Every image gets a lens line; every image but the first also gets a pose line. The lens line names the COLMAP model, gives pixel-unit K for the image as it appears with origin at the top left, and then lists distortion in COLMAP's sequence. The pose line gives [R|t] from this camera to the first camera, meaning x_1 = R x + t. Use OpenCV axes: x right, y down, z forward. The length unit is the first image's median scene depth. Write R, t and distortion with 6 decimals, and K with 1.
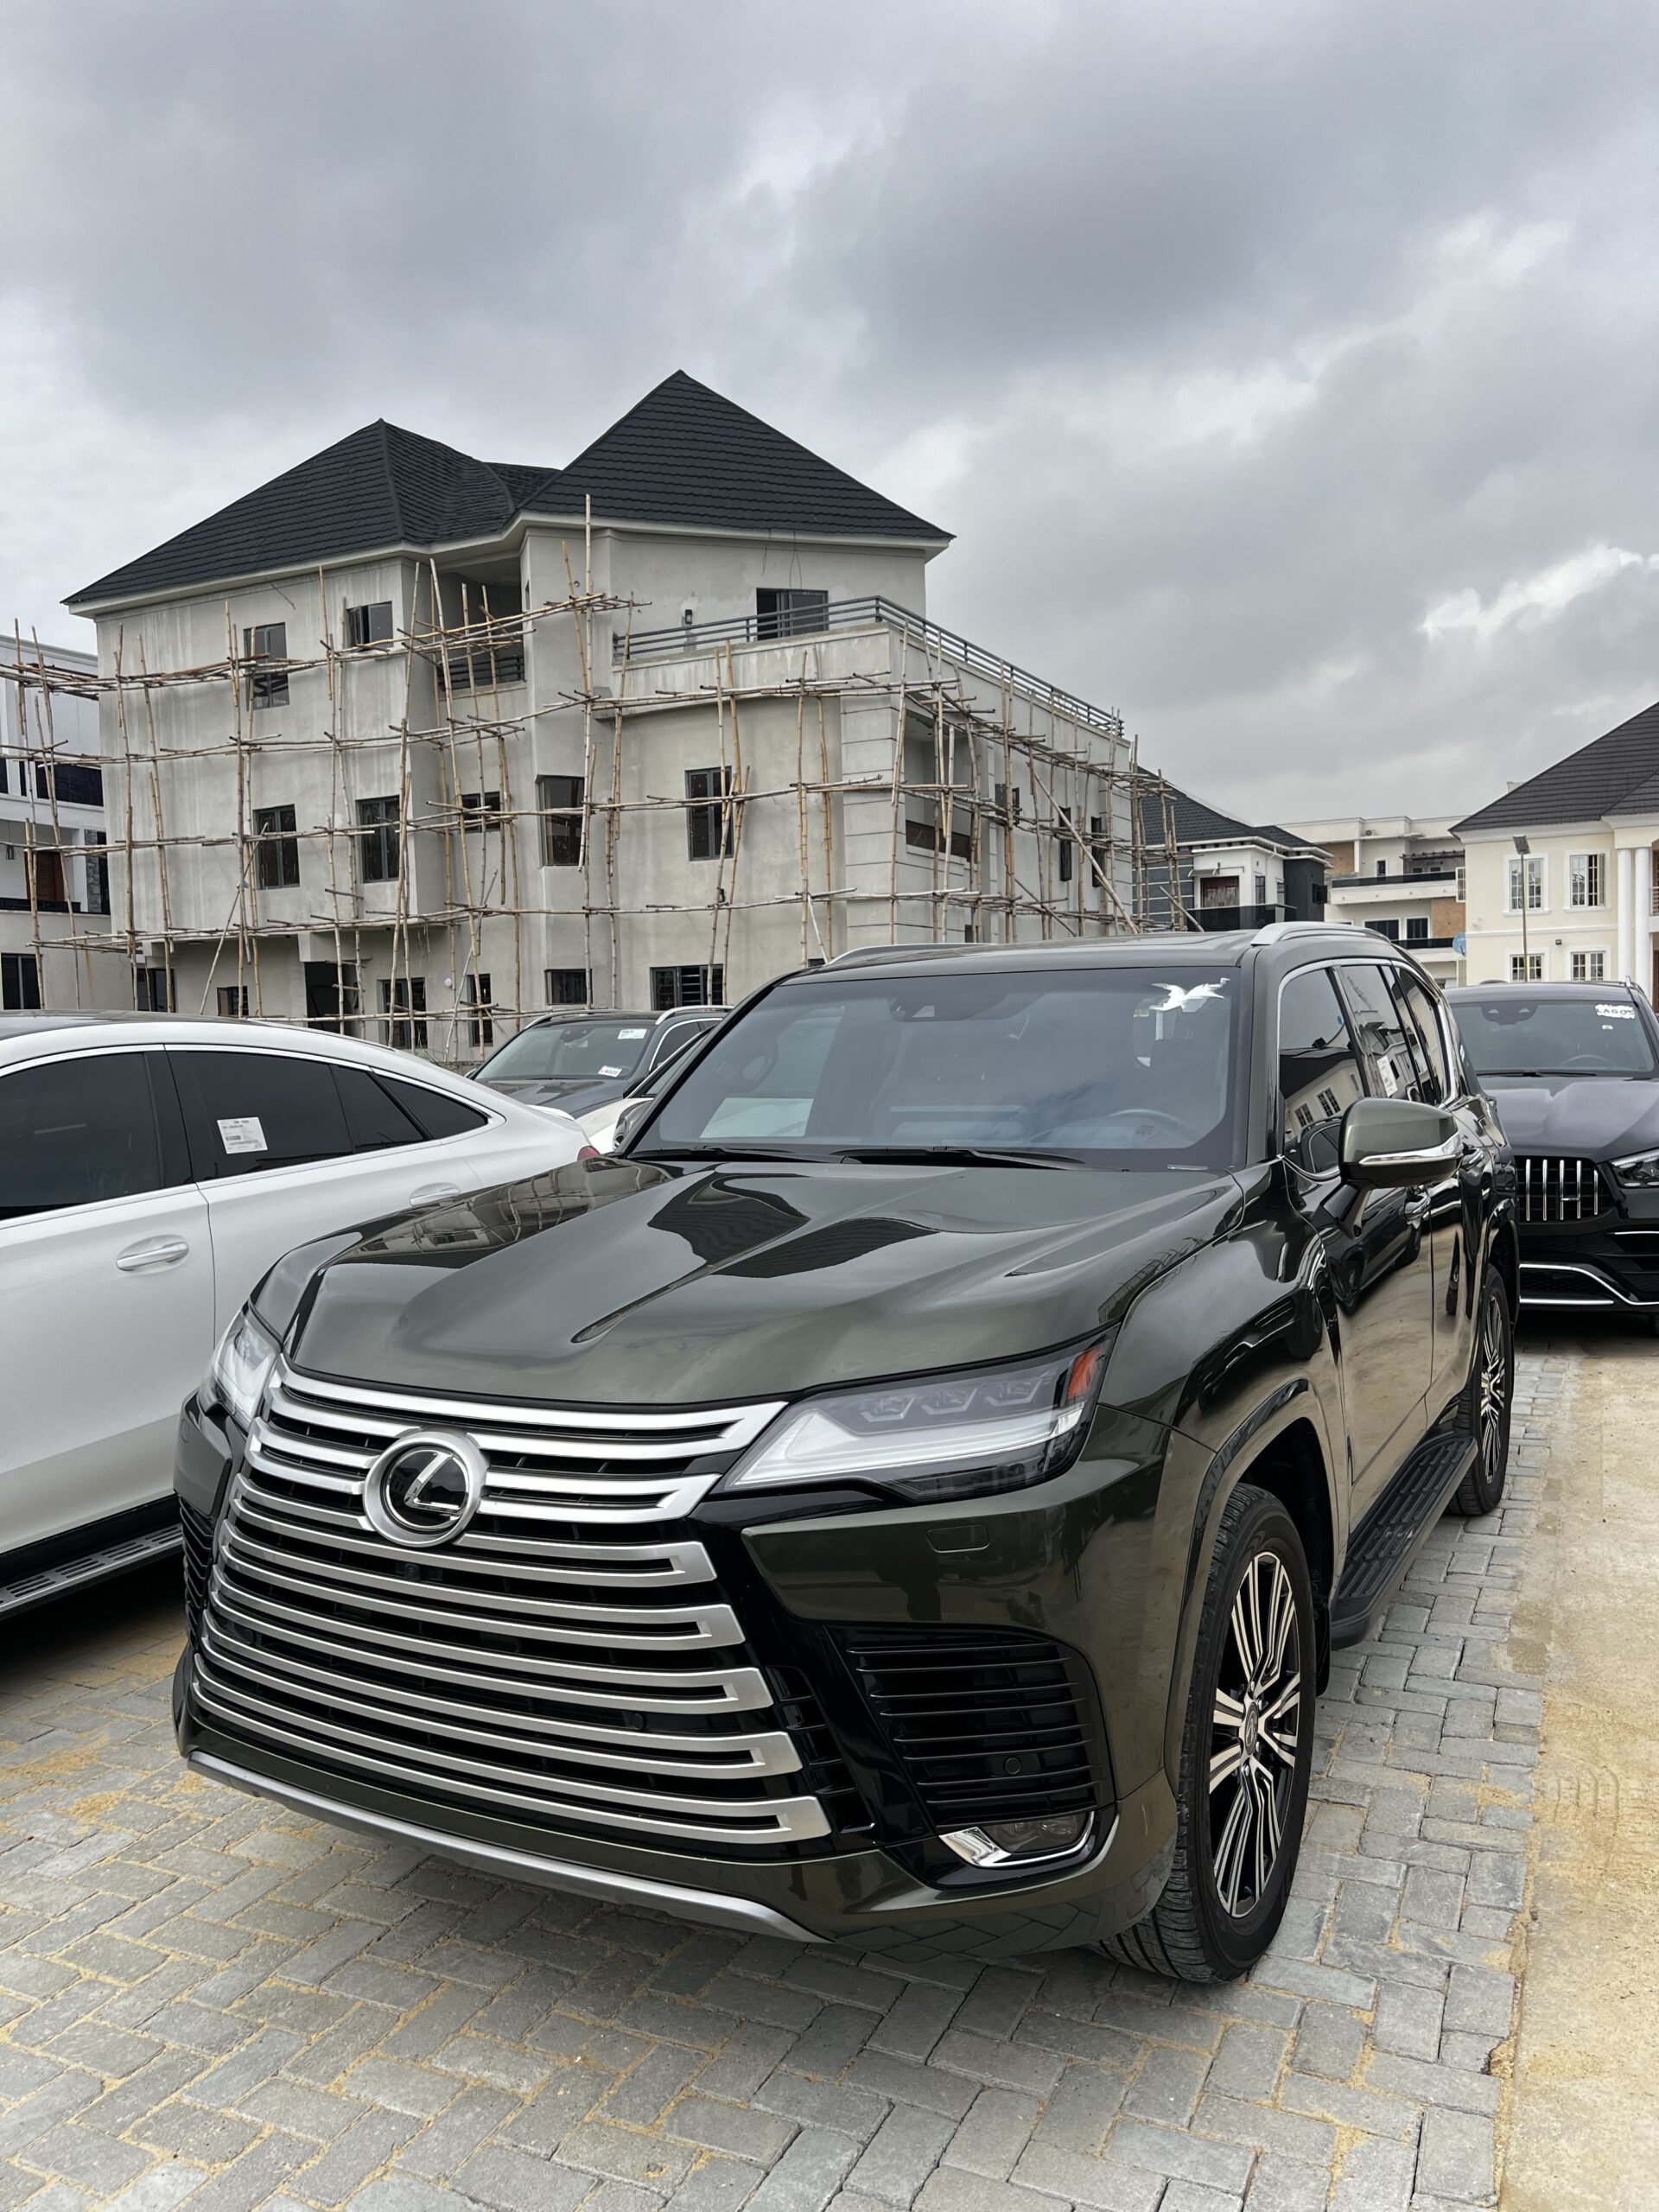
lens RADIAL K [[1670.8, 0, 840.8], [0, 1670.8, 1104.5], [0, 0, 1]] dist [0.048670, -0.045772]
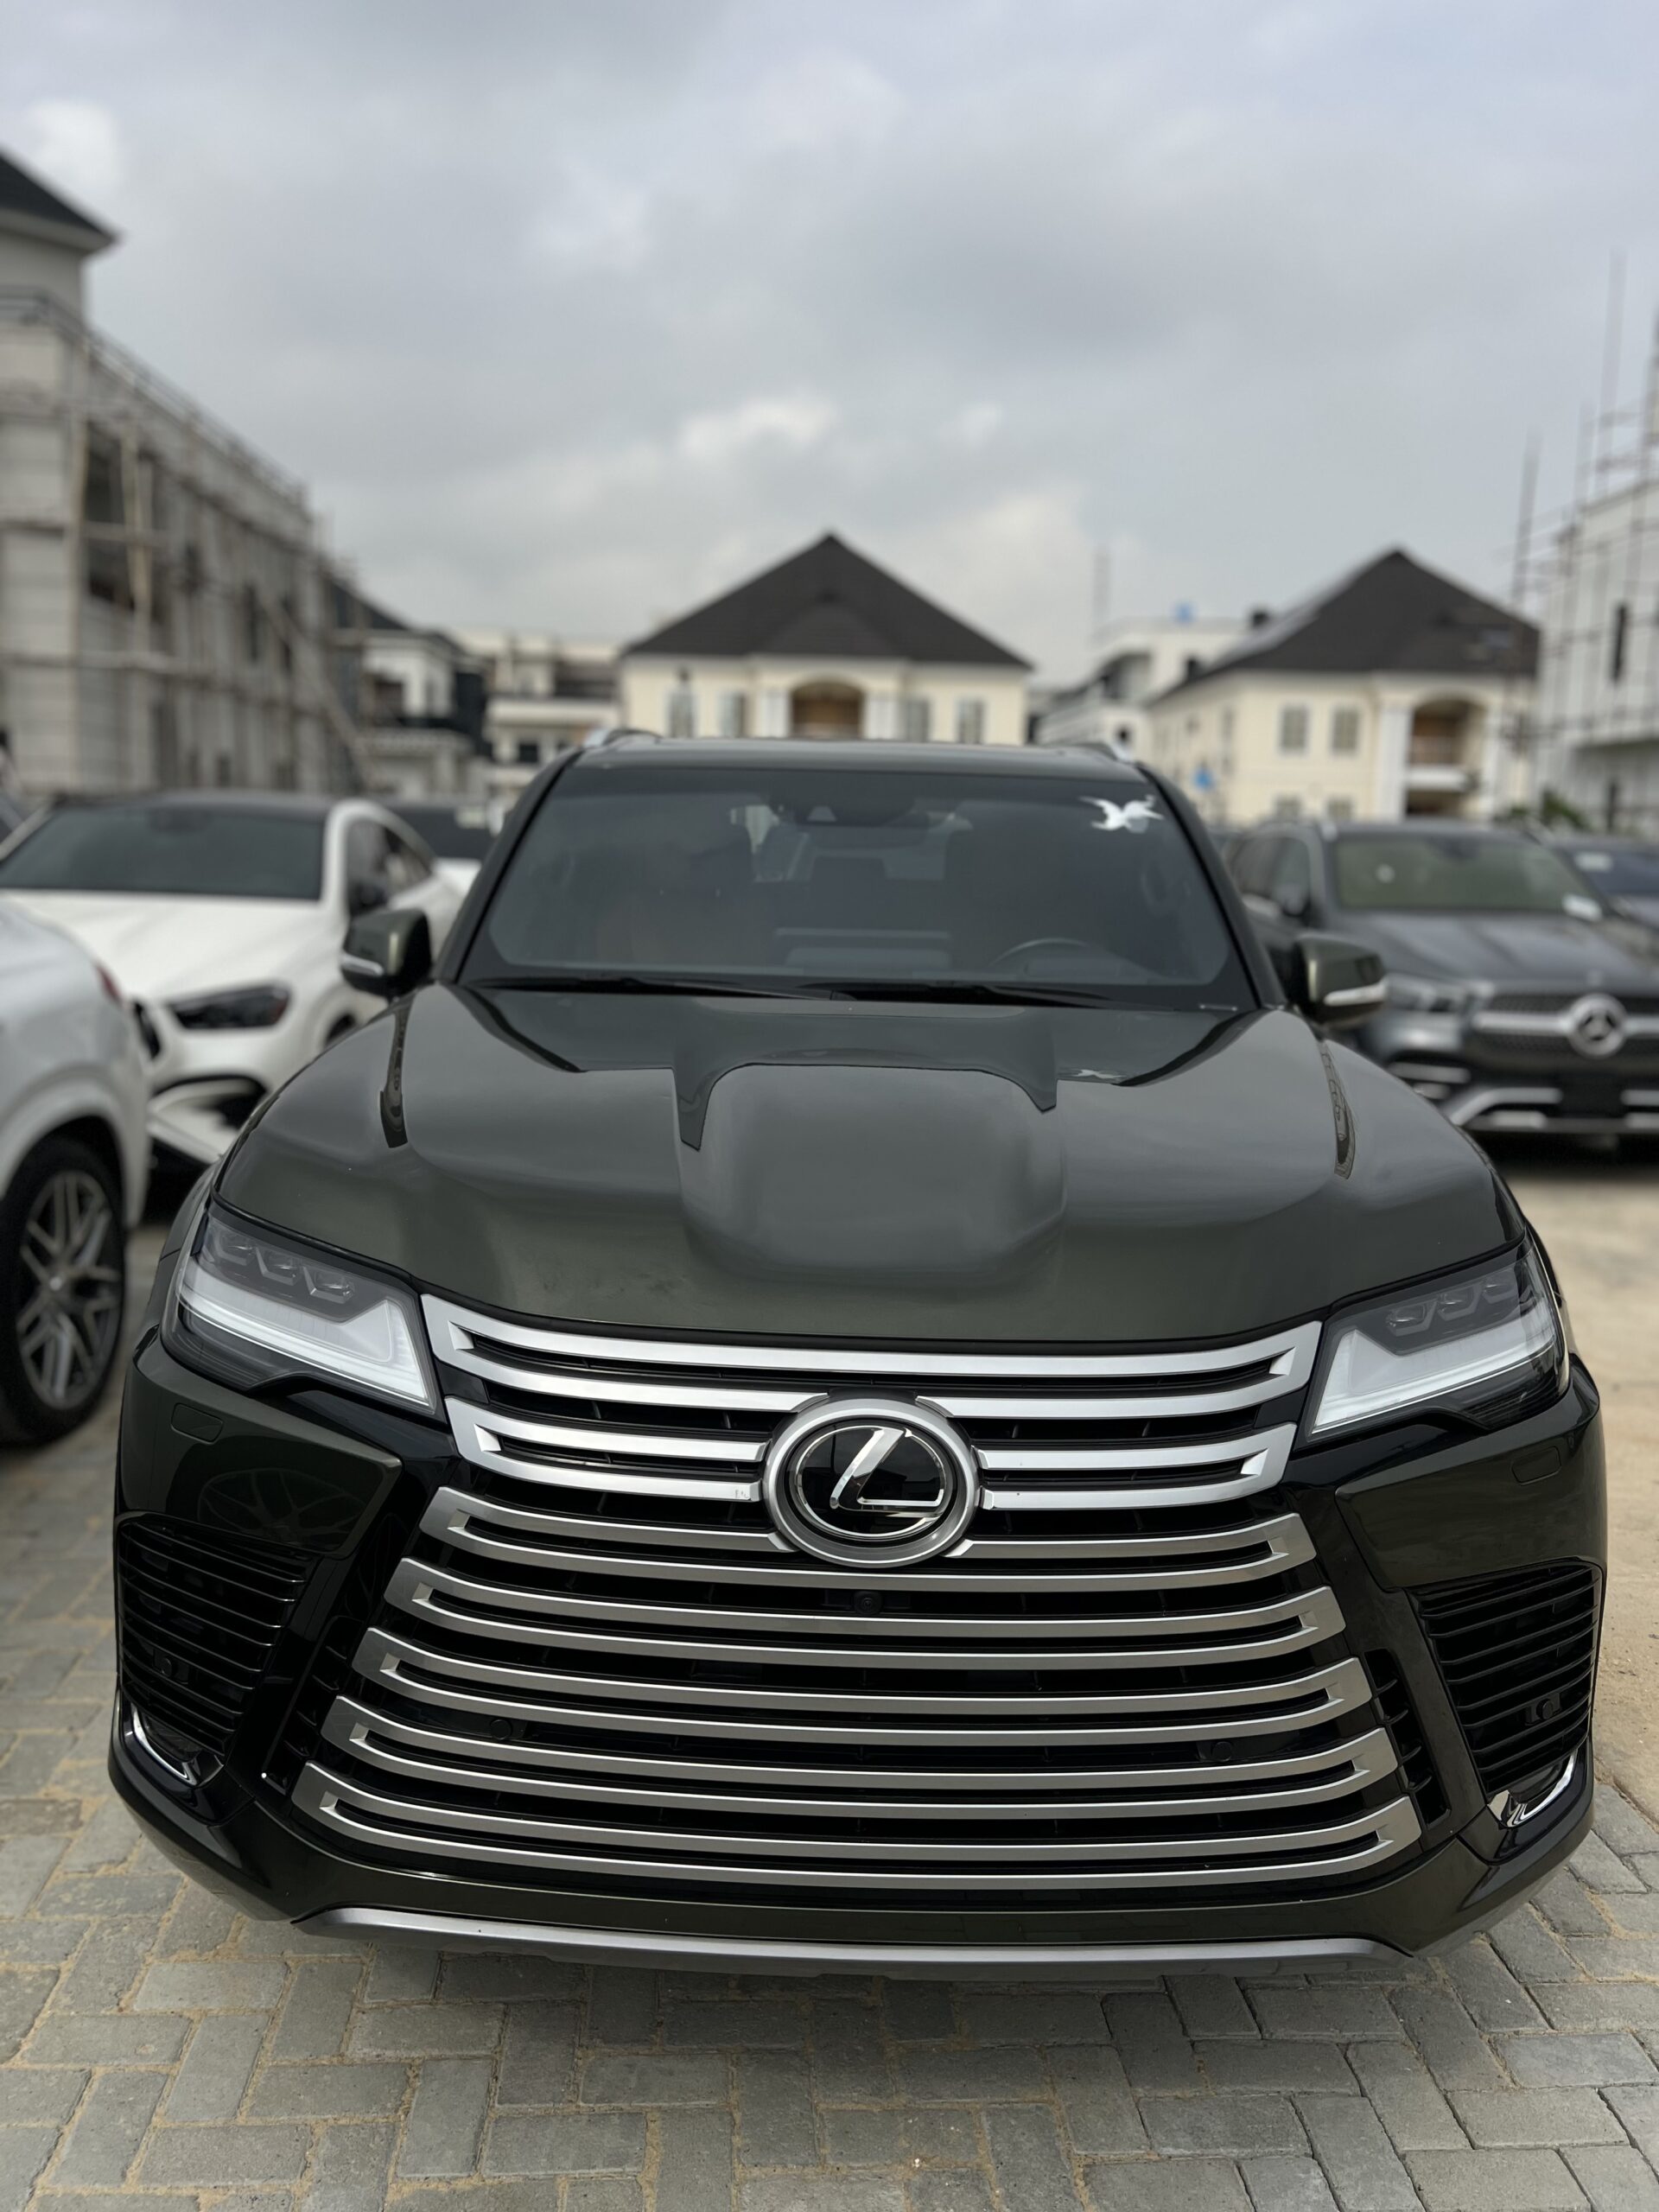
lens RADIAL K [[1670.8, 0, 829.4], [0, 1670.8, 1113.6], [0, 0, 1]] dist [0.048670, -0.045772]
pose [[0.876663, -0.028493, 0.480261, -0.502848], [-0.027775, 0.993582, 0.109649, 0.001322], [-0.480303, -0.109464, 0.870245, 0.361342]]
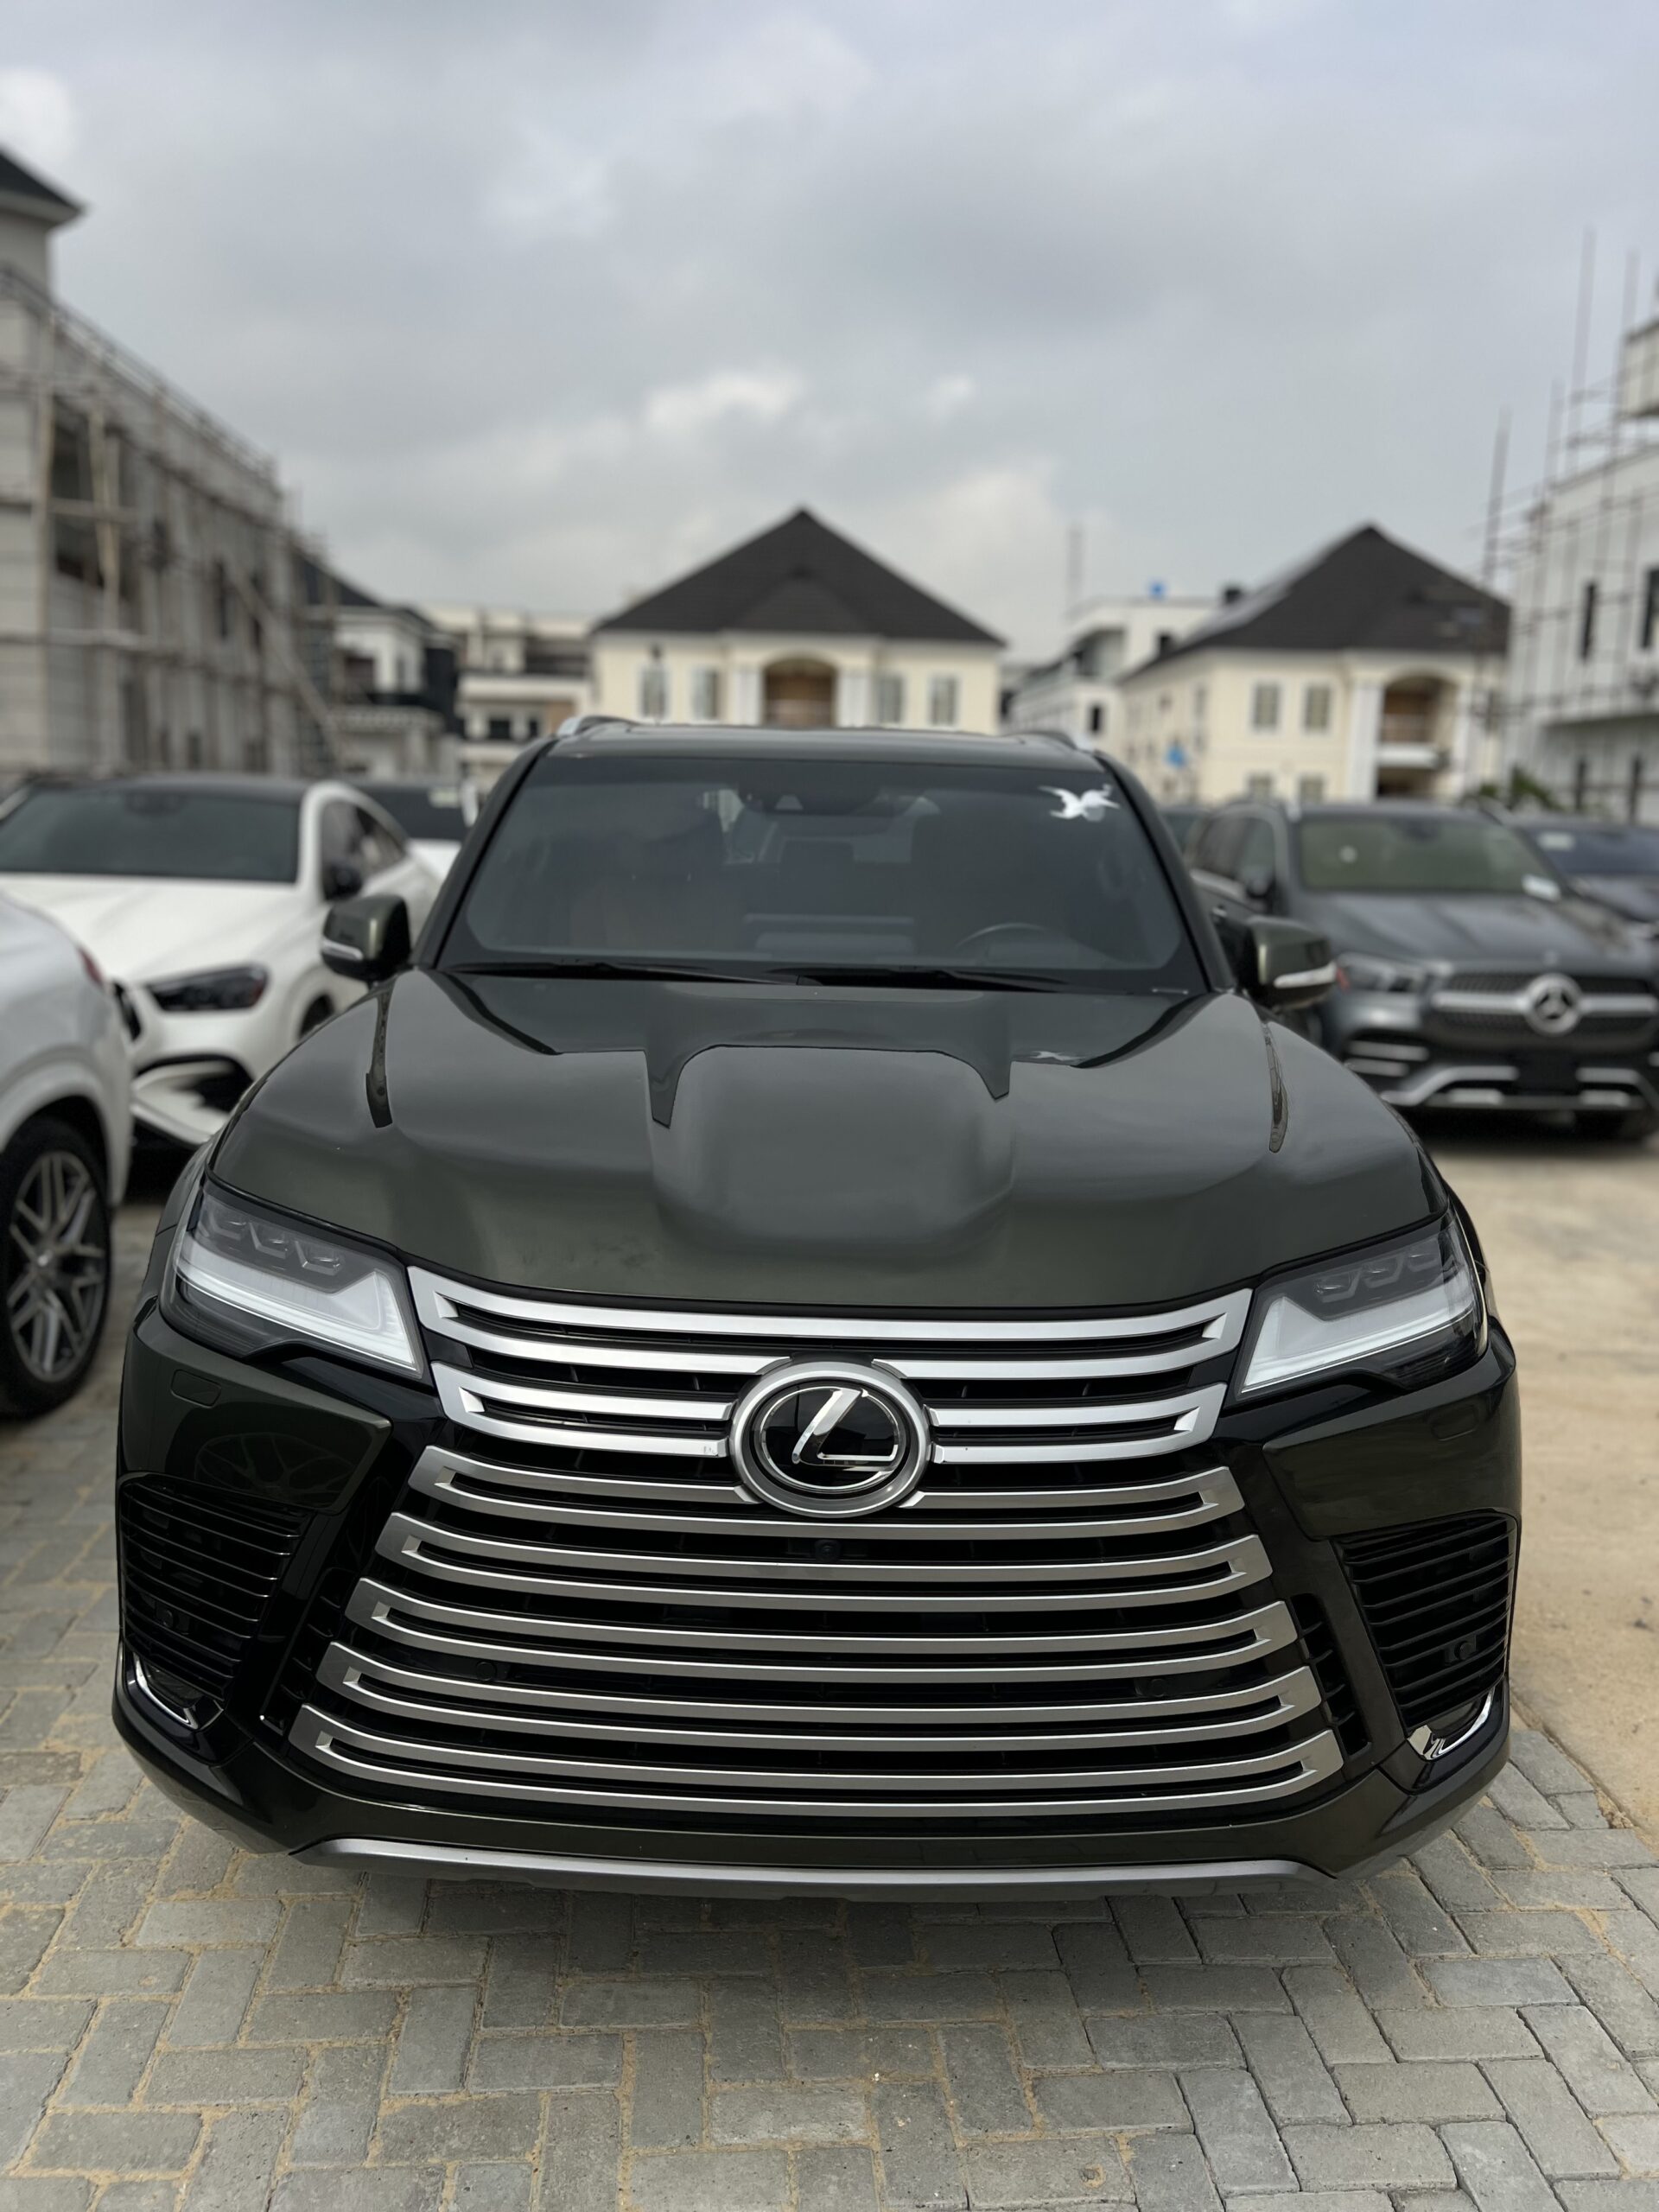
lens RADIAL K [[1670.8, 0, 820.5], [0, 1670.8, 1114.8], [0, 0, 1]] dist [0.048670, -0.045772]
pose [[0.871678, -0.037174, 0.488668, -0.518382], [-0.026829, 0.992004, 0.123321, -0.005023], [-0.489345, -0.120606, 0.863710, 0.323208]]
